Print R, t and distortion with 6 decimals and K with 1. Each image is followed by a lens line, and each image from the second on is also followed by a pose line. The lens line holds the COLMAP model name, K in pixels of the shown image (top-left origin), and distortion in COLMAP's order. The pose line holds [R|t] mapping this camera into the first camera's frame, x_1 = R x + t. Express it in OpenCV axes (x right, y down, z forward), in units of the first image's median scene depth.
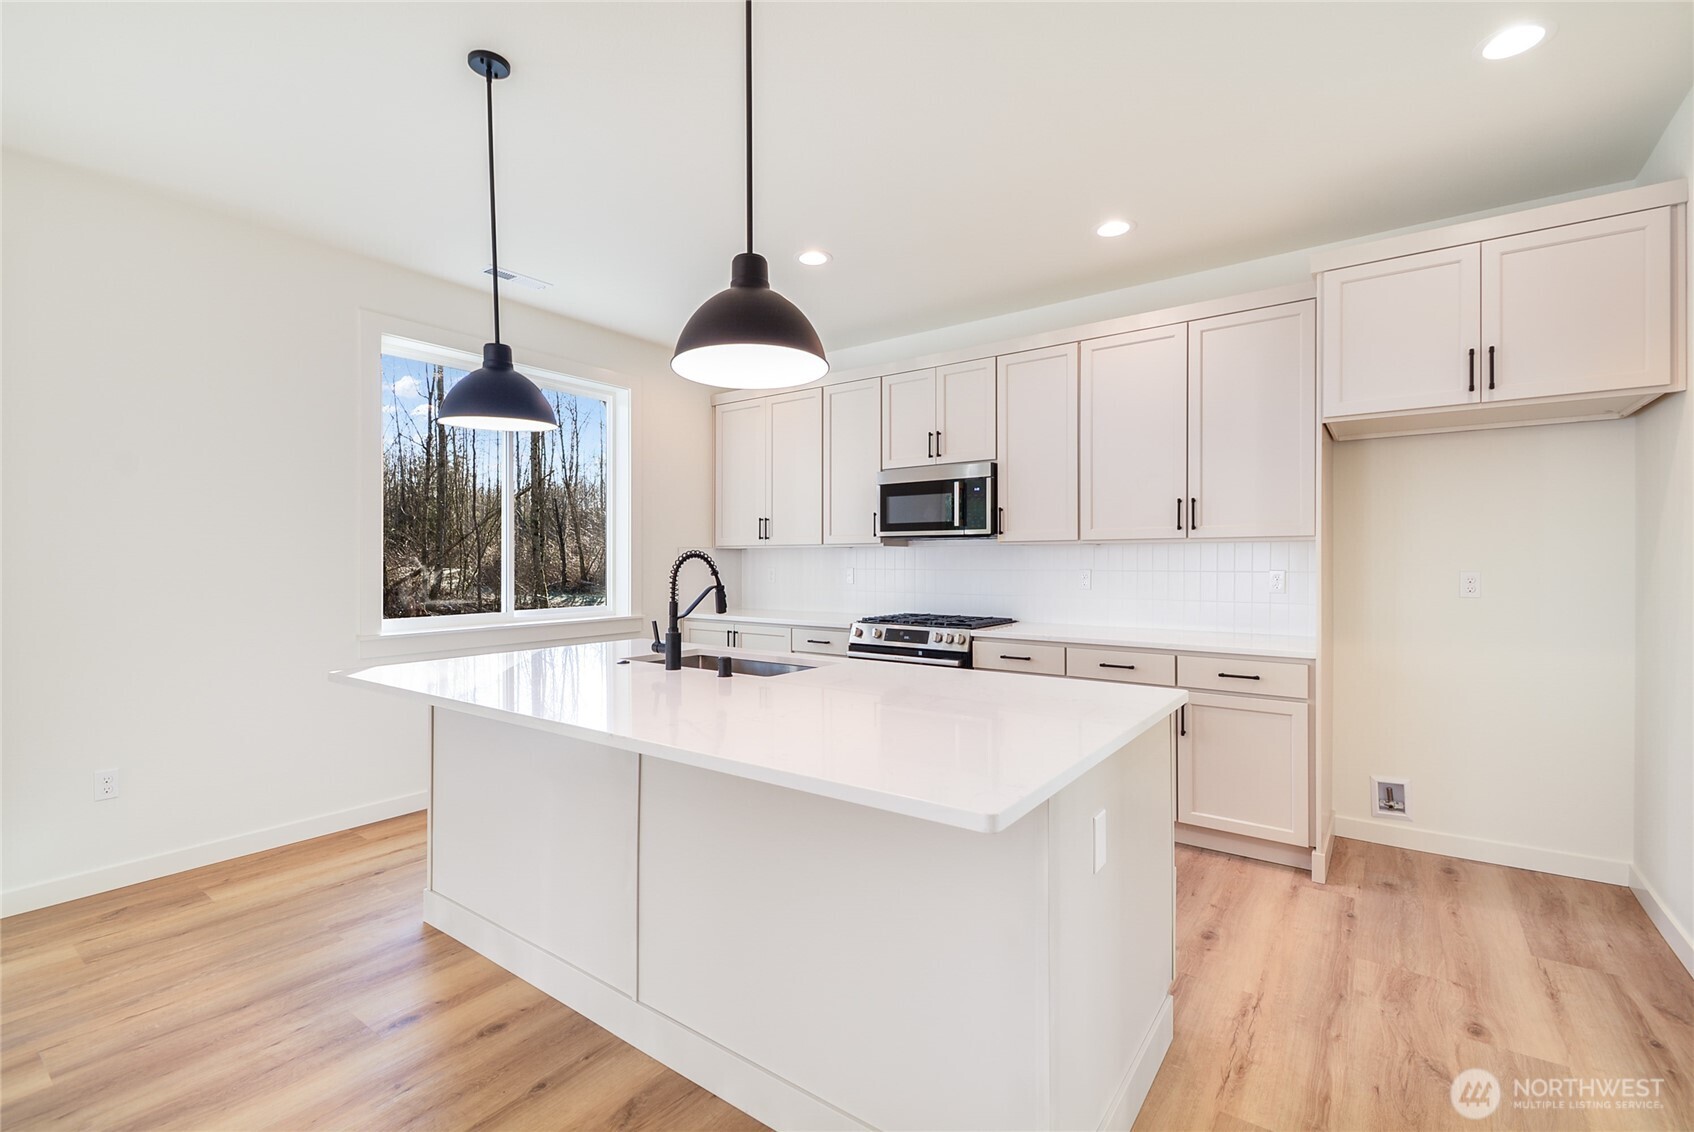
lens RADIAL K [[732.2, 0, 853.7], [0, 732.2, 571.5], [0, 0, 1]] dist [0.016852, -0.000406]
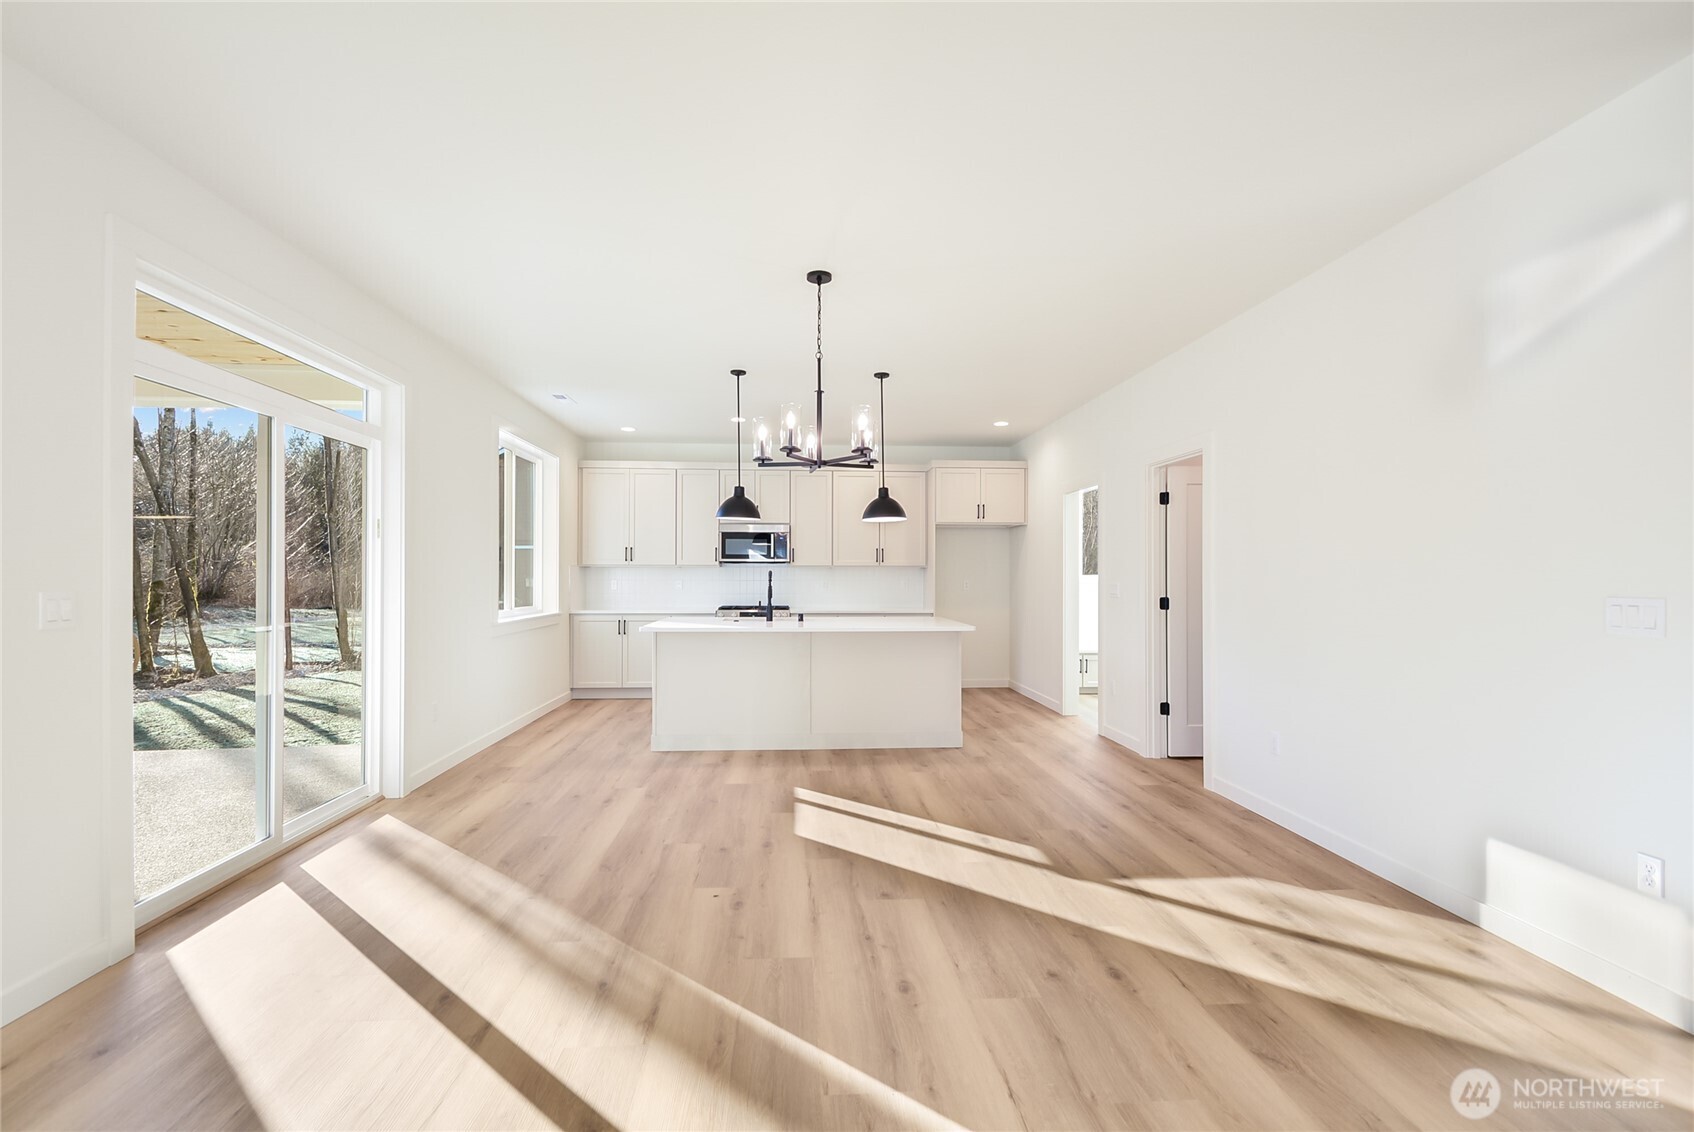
lens RADIAL K [[732.2, 0, 855.8], [0, 732.2, 577.3], [0, 0, 1]] dist [0.016852, -0.000406]
pose [[0.769044, 0.001895, 0.639193, -0.908382], [0.007062, 0.999909, -0.011462, 0.013647], [-0.639157, 0.013329, 0.768961, -0.599733]]
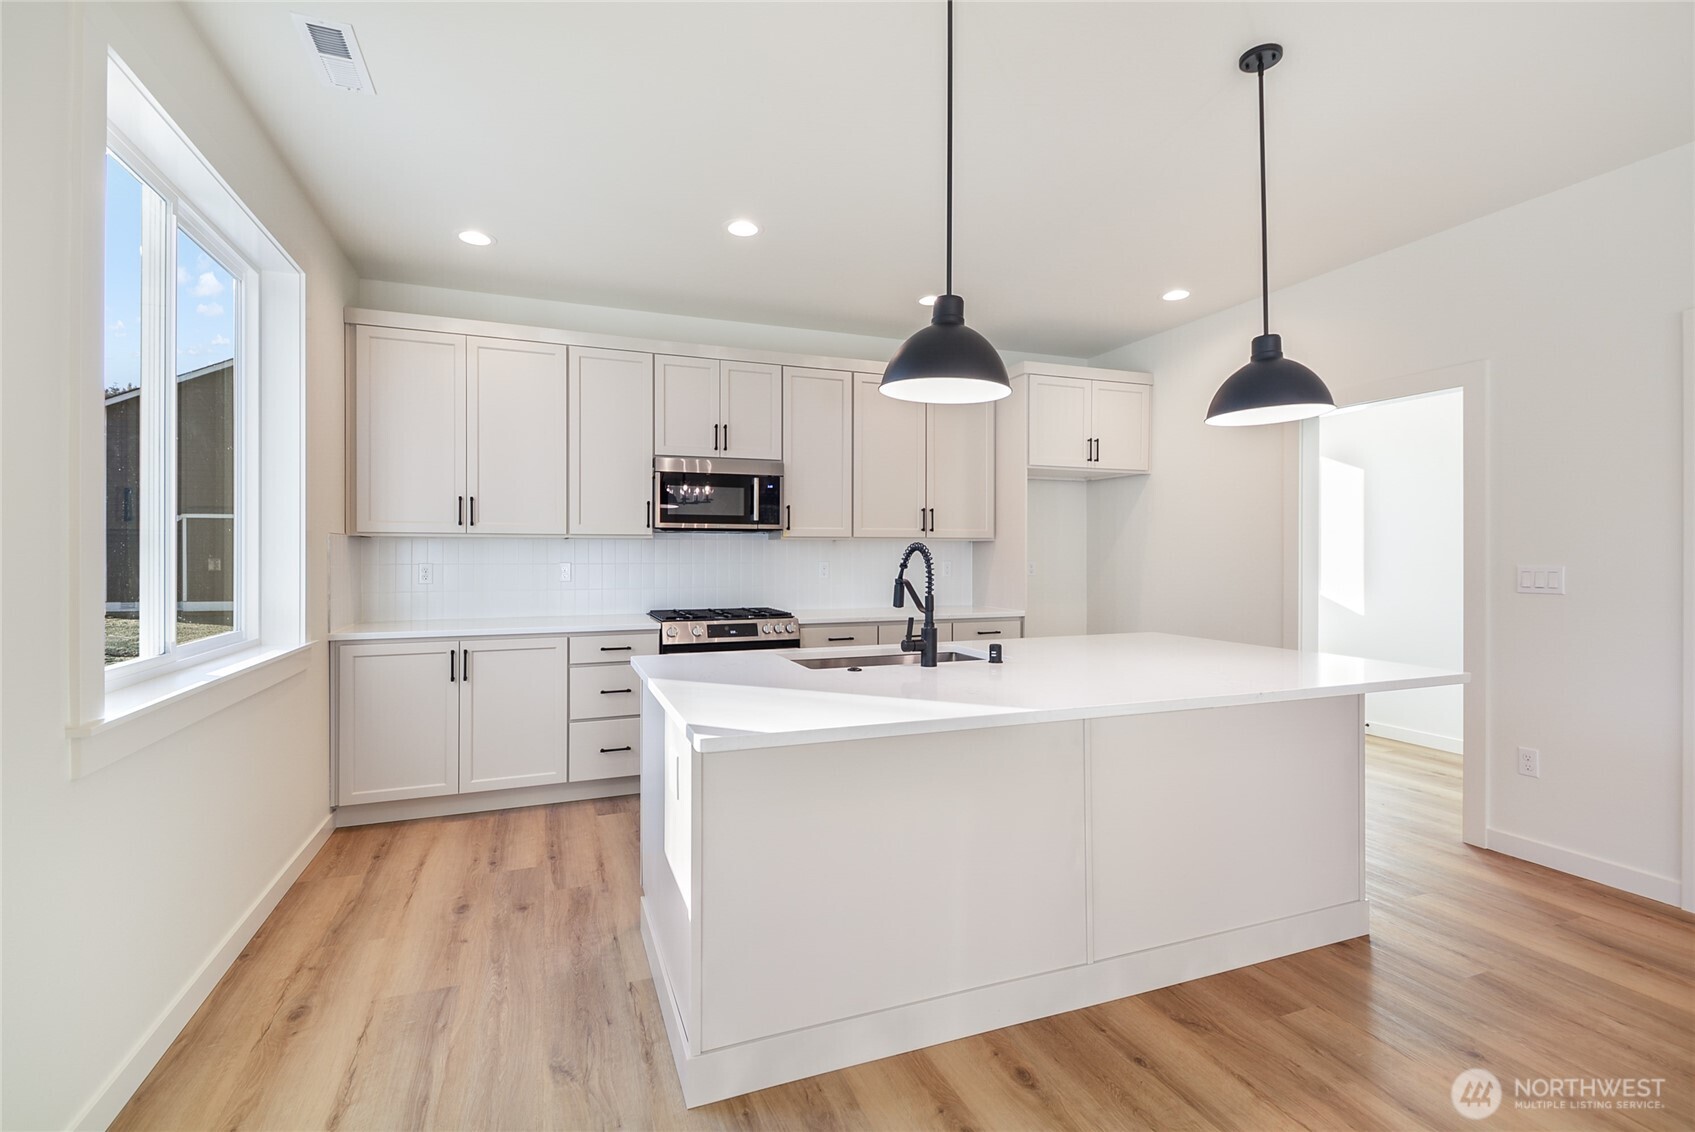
lens RADIAL K [[729.4, 0, 837.3], [0, 729.4, 558.6], [0, 0, 1]] dist [0.013572, 0.000235]
pose [[0.561427, -0.002543, 0.827522, -0.647383], [0.011996, 0.999915, -0.005066, -0.001808], [-0.827439, 0.012771, 0.561410, 0.328332]]
